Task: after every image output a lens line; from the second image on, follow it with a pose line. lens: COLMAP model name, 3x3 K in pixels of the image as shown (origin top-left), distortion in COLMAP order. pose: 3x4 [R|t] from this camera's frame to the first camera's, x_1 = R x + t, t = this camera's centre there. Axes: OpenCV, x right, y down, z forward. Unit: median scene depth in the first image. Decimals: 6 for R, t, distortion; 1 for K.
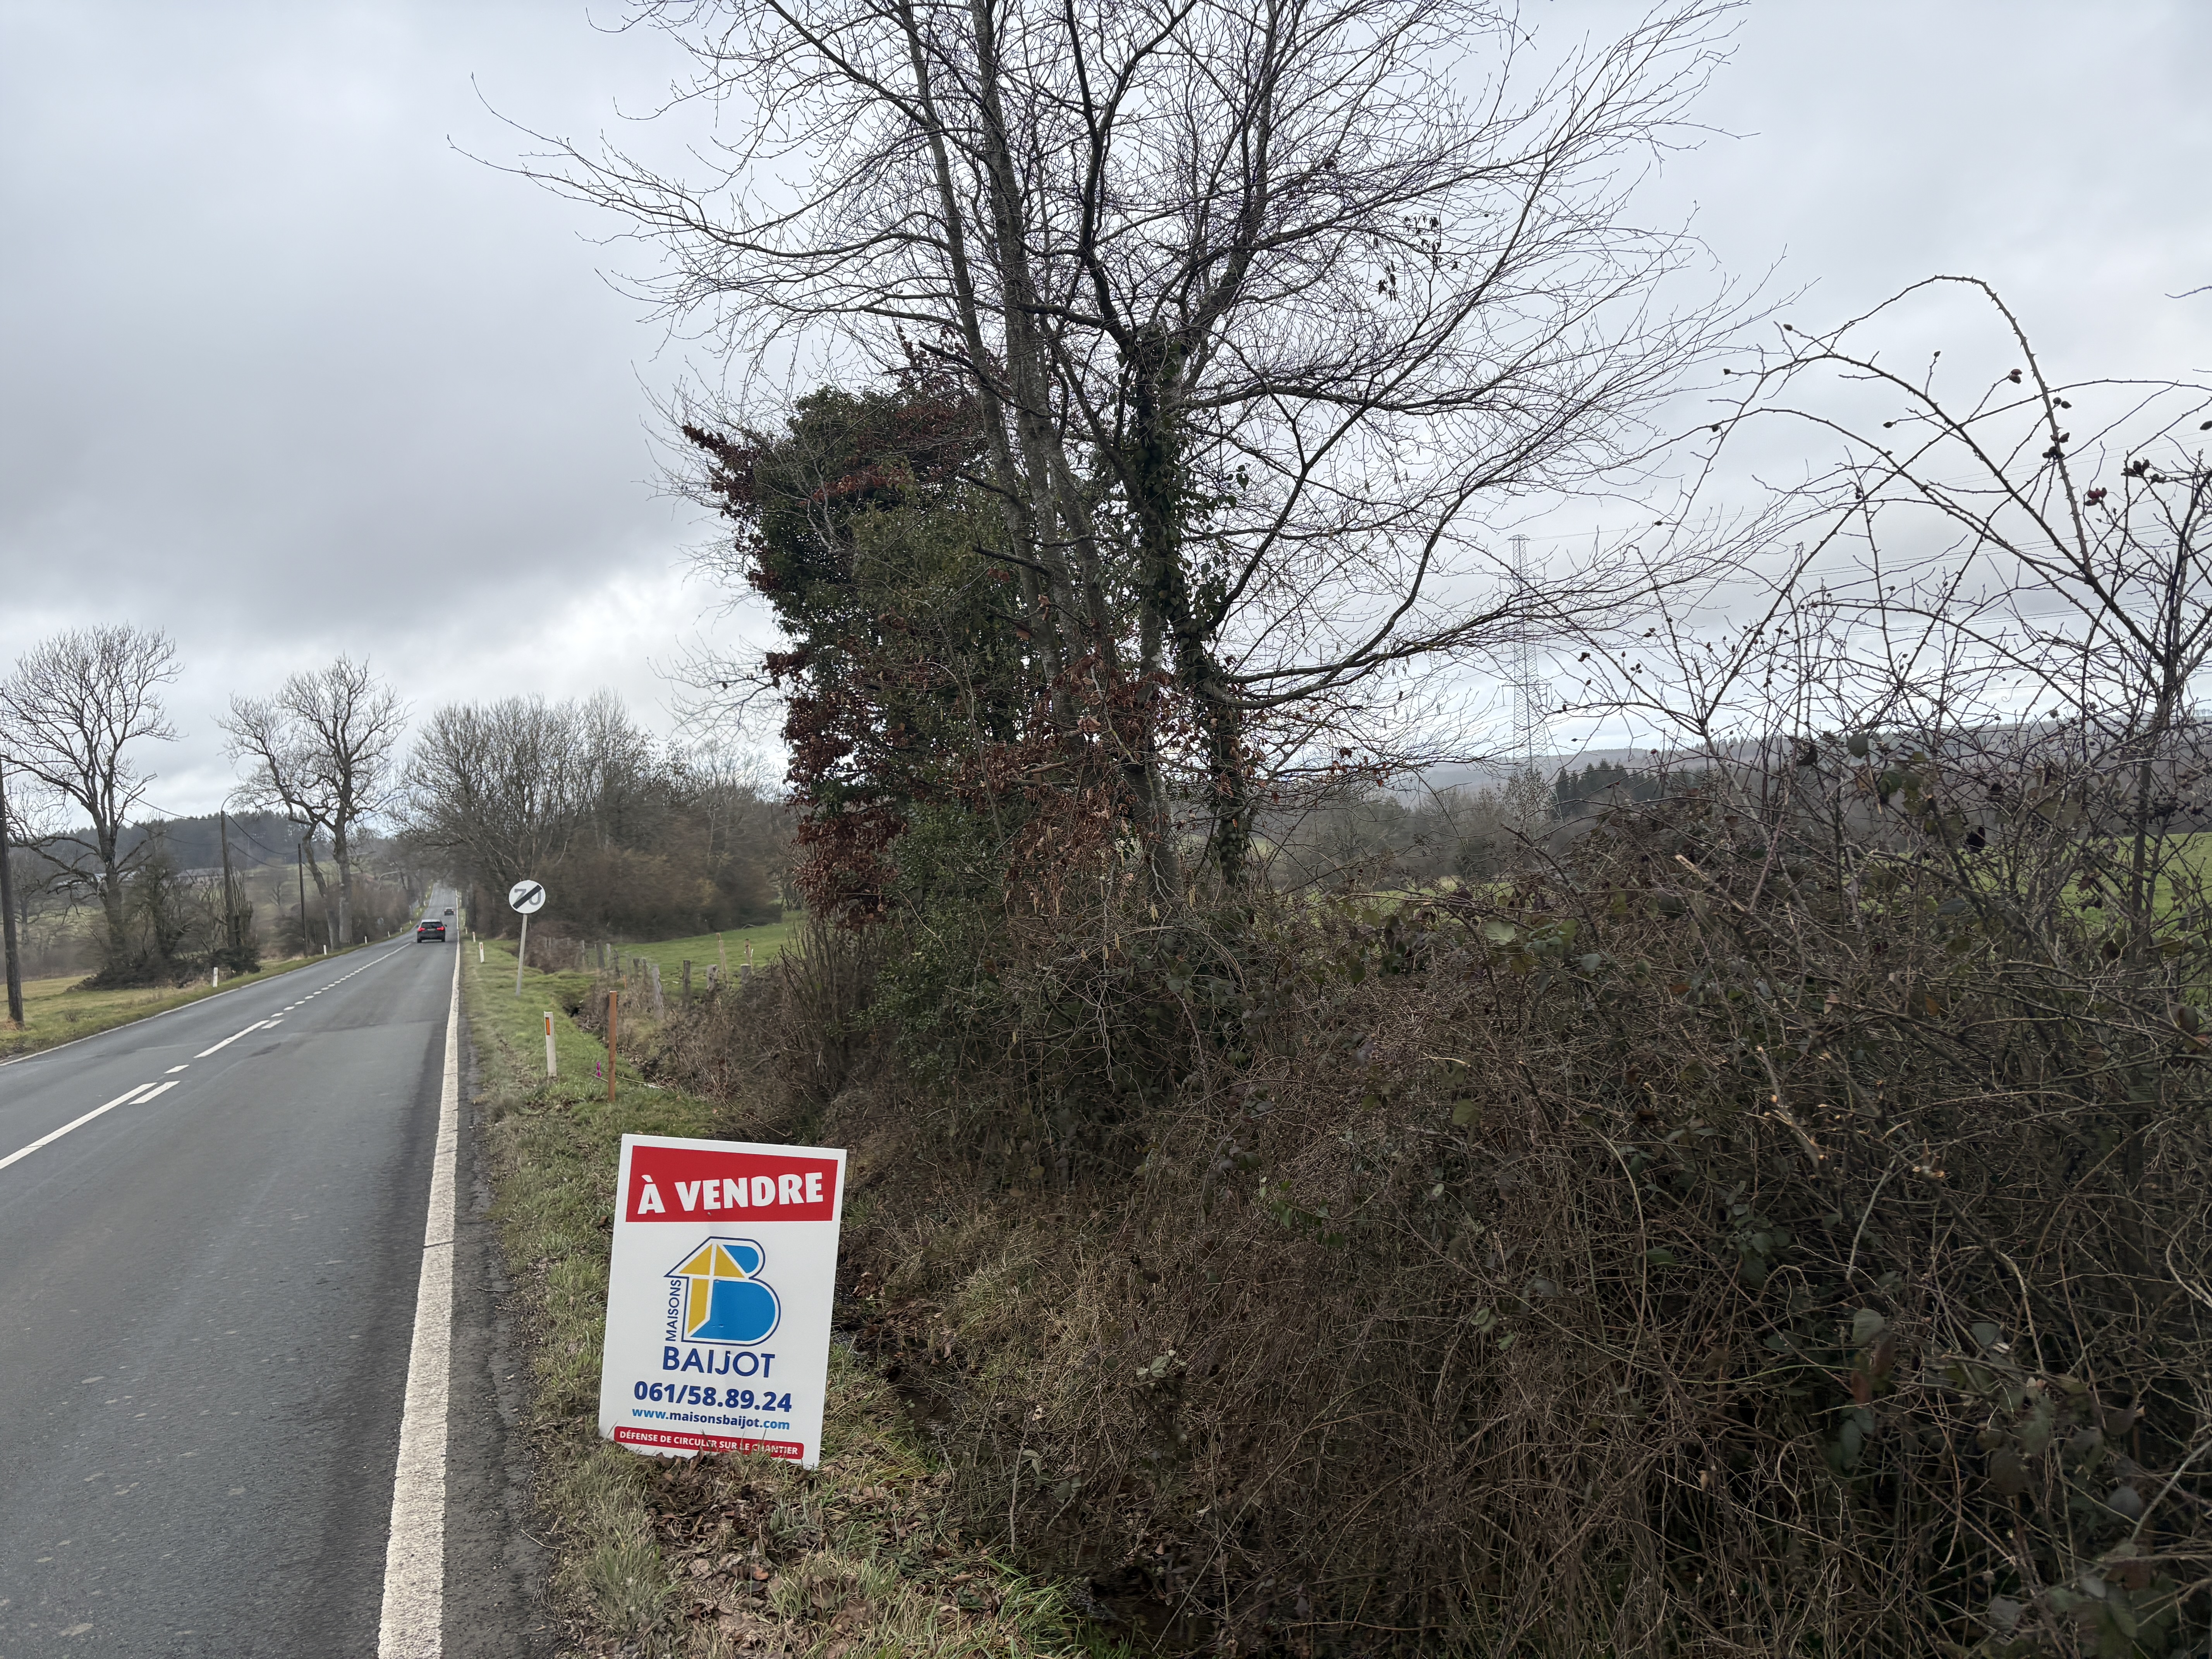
lens RADIAL K [[1656.5, 0, 1122.9], [0, 1656.5, 822.4], [0, 0, 1]] dist [0.024639, -0.006570]
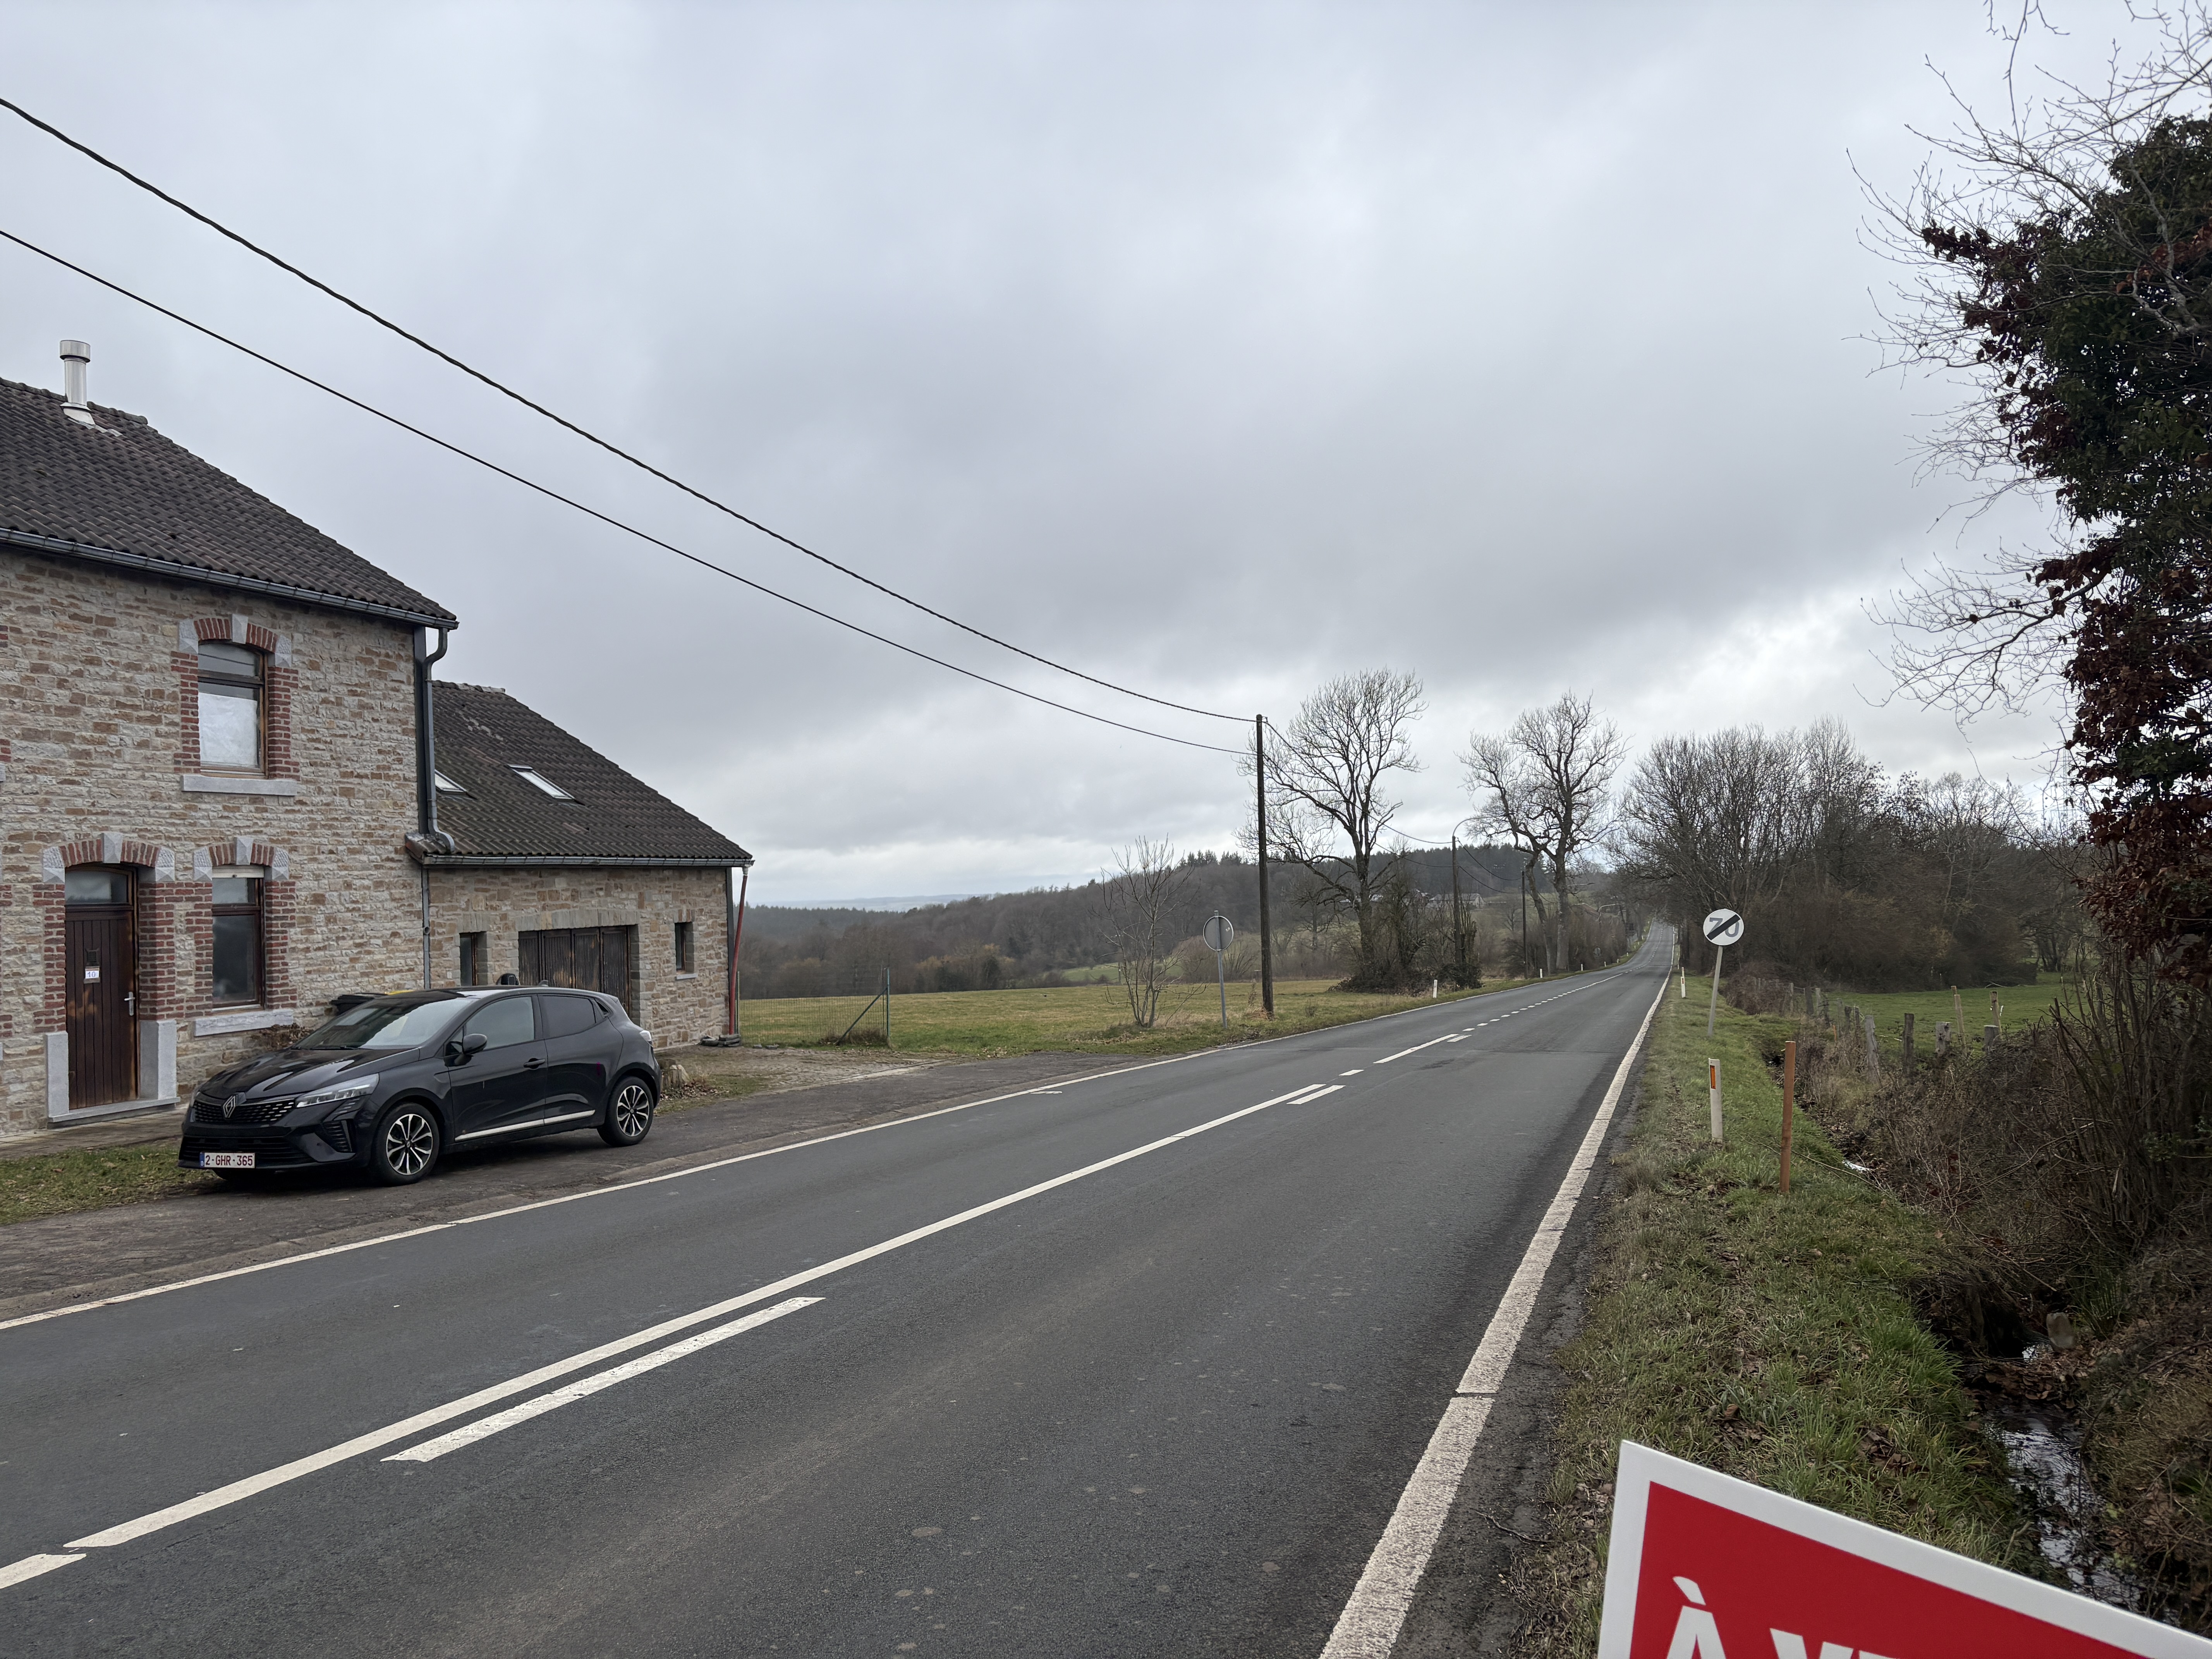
lens RADIAL K [[1638.0, 0, 1114.2], [0, 1638.0, 830.1], [0, 0, 1]] dist [0.052551, -0.053260]
pose [[0.756890, 0.019768, -0.653243, -0.066555], [-0.032949, 0.999426, -0.007933, 0.026844], [0.652711, 0.027528, 0.757107, 0.282896]]
